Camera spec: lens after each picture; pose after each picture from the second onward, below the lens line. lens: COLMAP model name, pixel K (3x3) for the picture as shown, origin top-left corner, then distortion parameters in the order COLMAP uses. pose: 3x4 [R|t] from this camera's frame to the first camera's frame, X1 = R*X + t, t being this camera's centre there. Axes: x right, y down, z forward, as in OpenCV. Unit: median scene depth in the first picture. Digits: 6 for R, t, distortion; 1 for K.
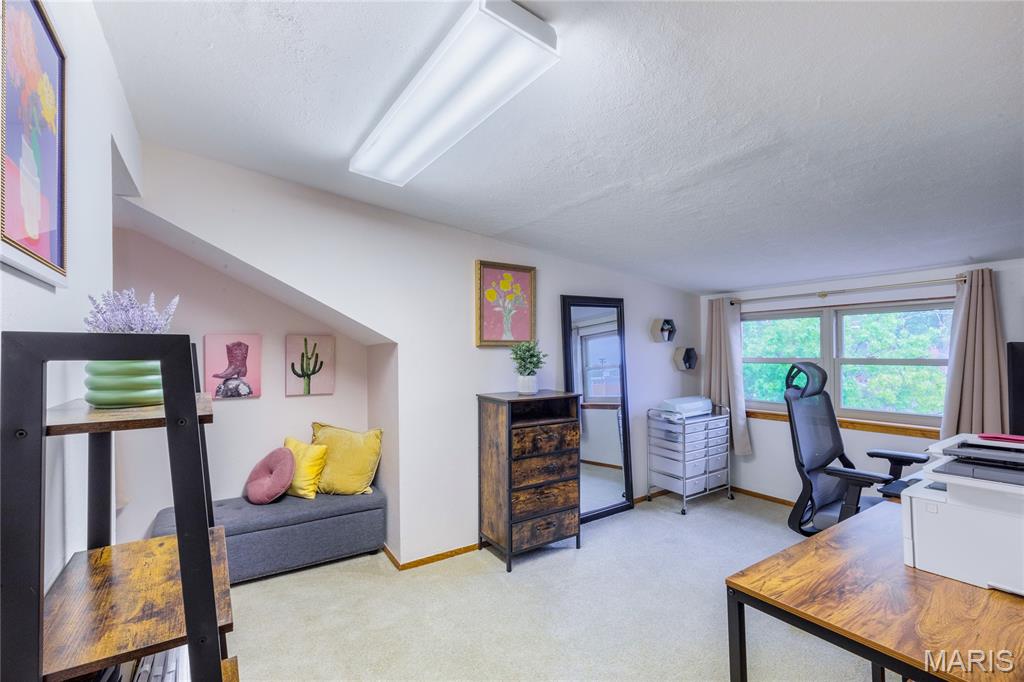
lens RADIAL K [[459.8, 0, 514.5], [0, 459.8, 345.1], [0, 0, 1]] dist [0.004609, -0.000349]
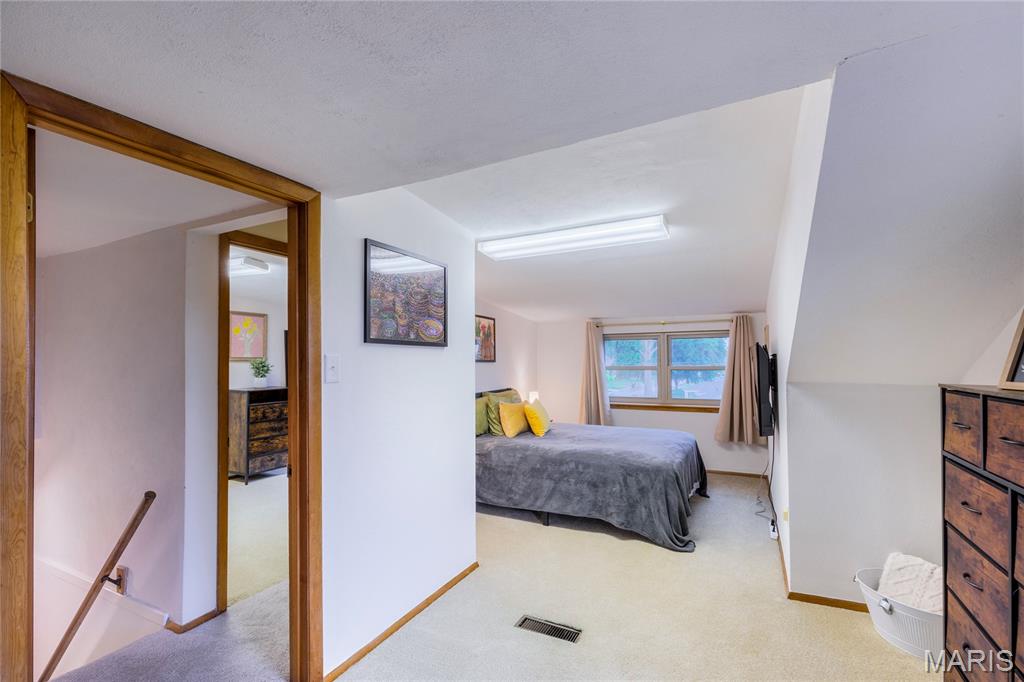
lens RADIAL K [[459.8, 0, 513.0], [0, 459.8, 350.5], [0, 0, 1]] dist [0.004609, -0.000349]
pose [[0.870258, 0.014555, 0.492380, 0.000553], [-0.009118, 0.999868, -0.013442, -0.023940], [-0.492511, 0.007209, 0.870276, -1.068353]]
